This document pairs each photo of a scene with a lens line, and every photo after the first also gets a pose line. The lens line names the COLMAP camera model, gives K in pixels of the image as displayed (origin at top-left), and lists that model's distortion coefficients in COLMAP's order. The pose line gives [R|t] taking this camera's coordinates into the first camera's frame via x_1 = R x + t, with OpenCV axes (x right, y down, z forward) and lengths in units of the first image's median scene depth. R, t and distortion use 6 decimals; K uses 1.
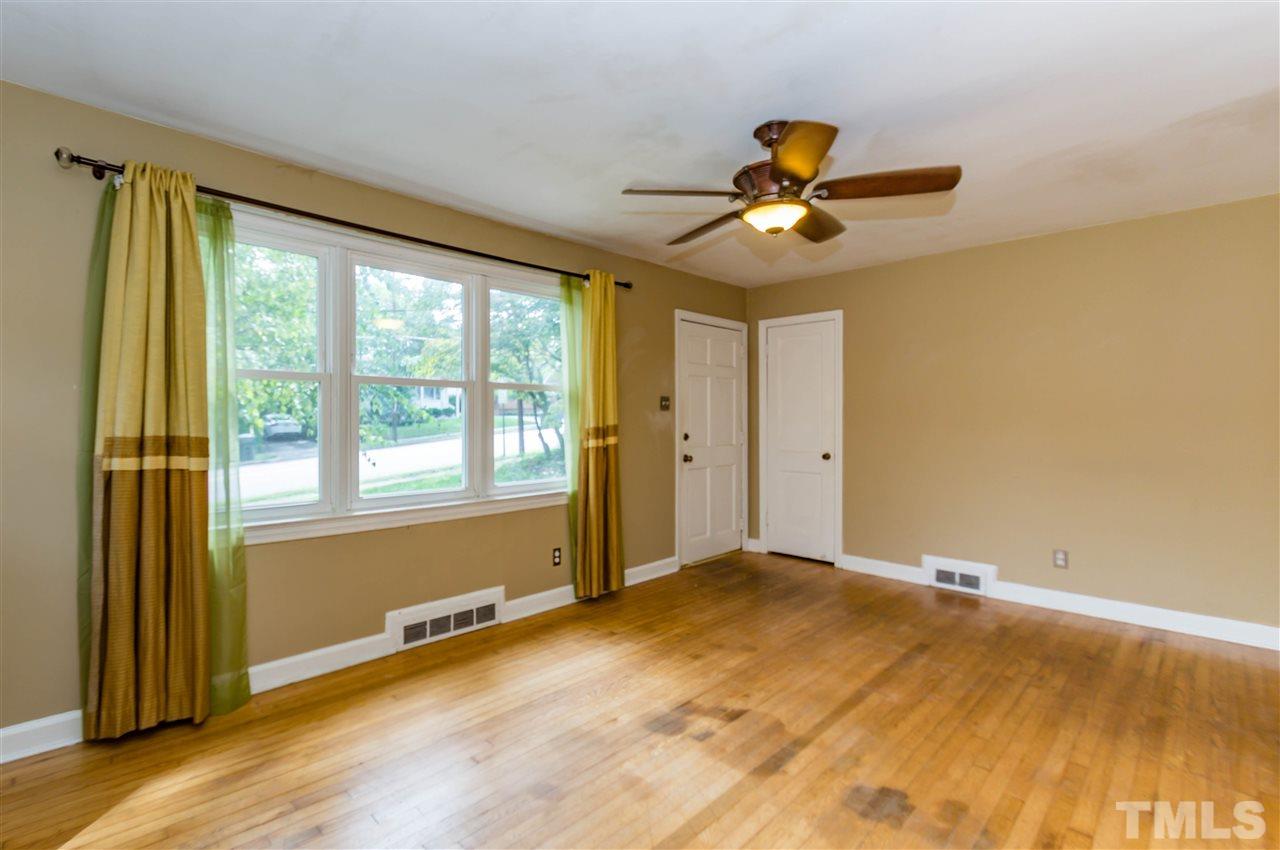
lens RADIAL K [[588.7, 0, 569.6], [0, 588.7, 417.7], [0, 0, 1]] dist [0.000478, -0.000242]
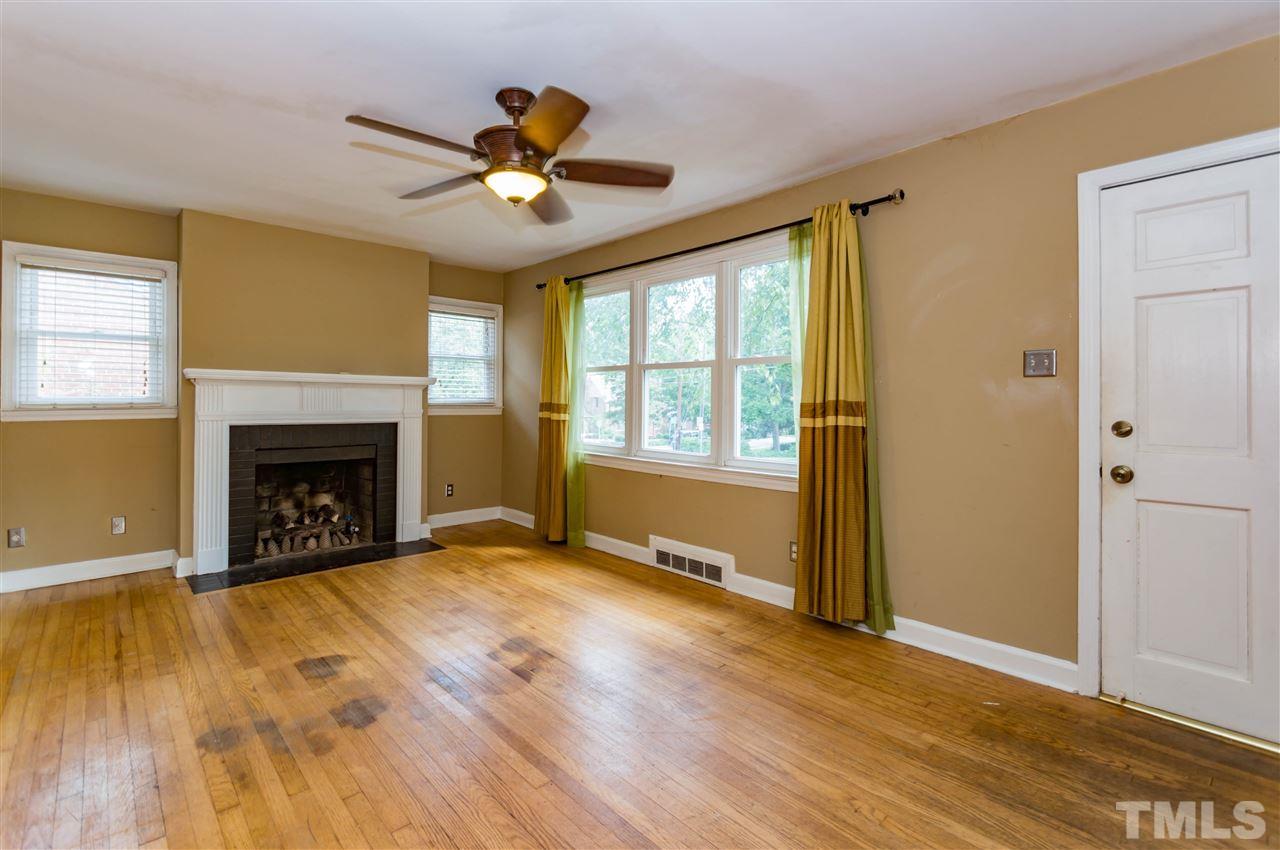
lens RADIAL K [[570.3, 0, 623.8], [0, 570.3, 394.5], [0, 0, 1]] dist [-0.000934, -0.000829]
pose [[-0.002551, -0.008797, -0.999958, 1.253327], [-0.001209, 0.999961, -0.008794, 0.017066], [0.999996, 0.001186, -0.002561, 1.143135]]
